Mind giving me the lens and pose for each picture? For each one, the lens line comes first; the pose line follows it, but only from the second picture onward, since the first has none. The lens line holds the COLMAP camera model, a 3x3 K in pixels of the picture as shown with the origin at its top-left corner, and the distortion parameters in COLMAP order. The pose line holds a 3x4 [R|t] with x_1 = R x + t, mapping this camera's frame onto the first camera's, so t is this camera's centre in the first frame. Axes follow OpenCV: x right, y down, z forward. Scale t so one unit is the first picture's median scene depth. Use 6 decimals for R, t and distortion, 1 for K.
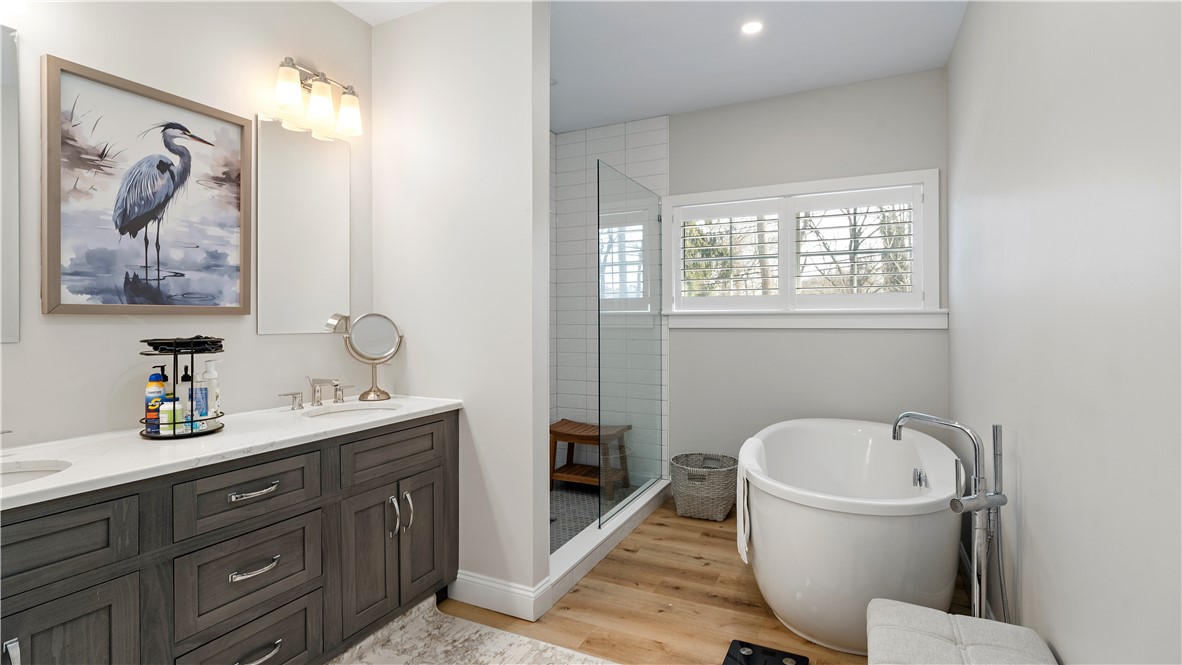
lens RADIAL K [[560.0, 0, 590.0], [0, 560.0, 316.0], [0, 0, 1]] dist [-0.017294, 0.005874]
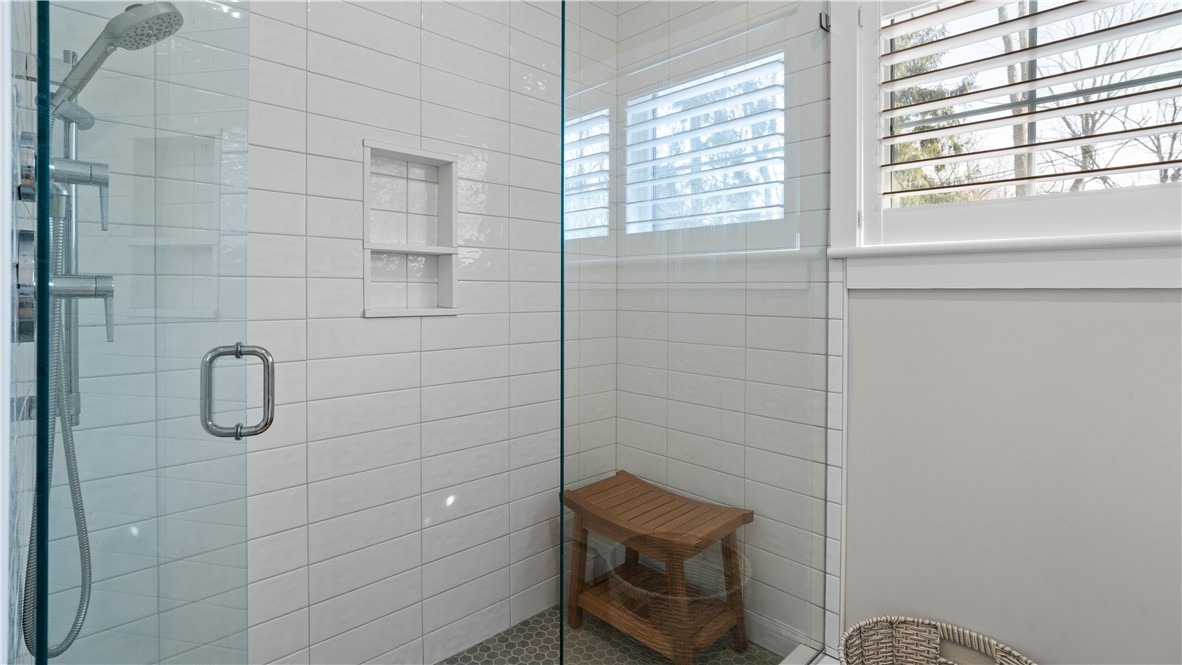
lens RADIAL K [[560.0, 0, 599.6], [0, 560.0, 292.5], [0, 0, 1]] dist [-0.017294, 0.005874]
pose [[0.946071, 0.007552, -0.323871, 0.103473], [-0.004905, 0.999948, 0.008988, 0.021567], [0.323922, -0.006915, 0.946058, 0.566849]]
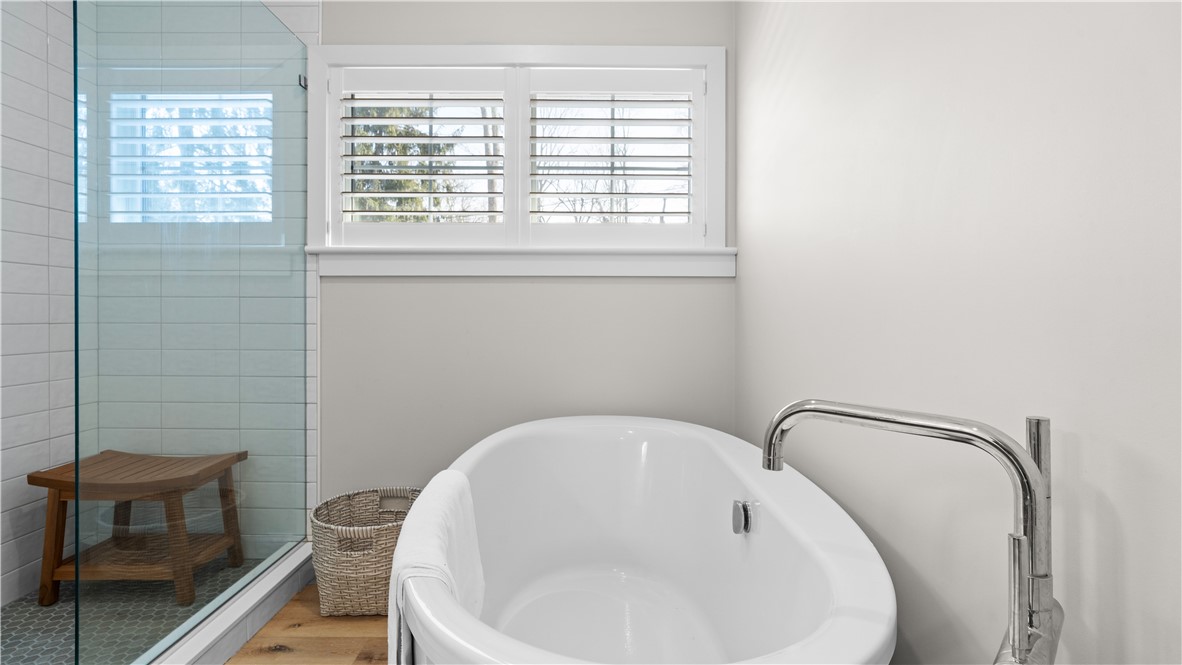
lens RADIAL K [[560.0, 0, 585.6], [0, 560.0, 317.0], [0, 0, 1]] dist [-0.017294, 0.005874]
pose [[0.894770, 0.002907, 0.446518, 0.131075], [-0.006900, 0.999949, 0.007315, 0.058199], [-0.446474, -0.009626, 0.894745, 0.372301]]
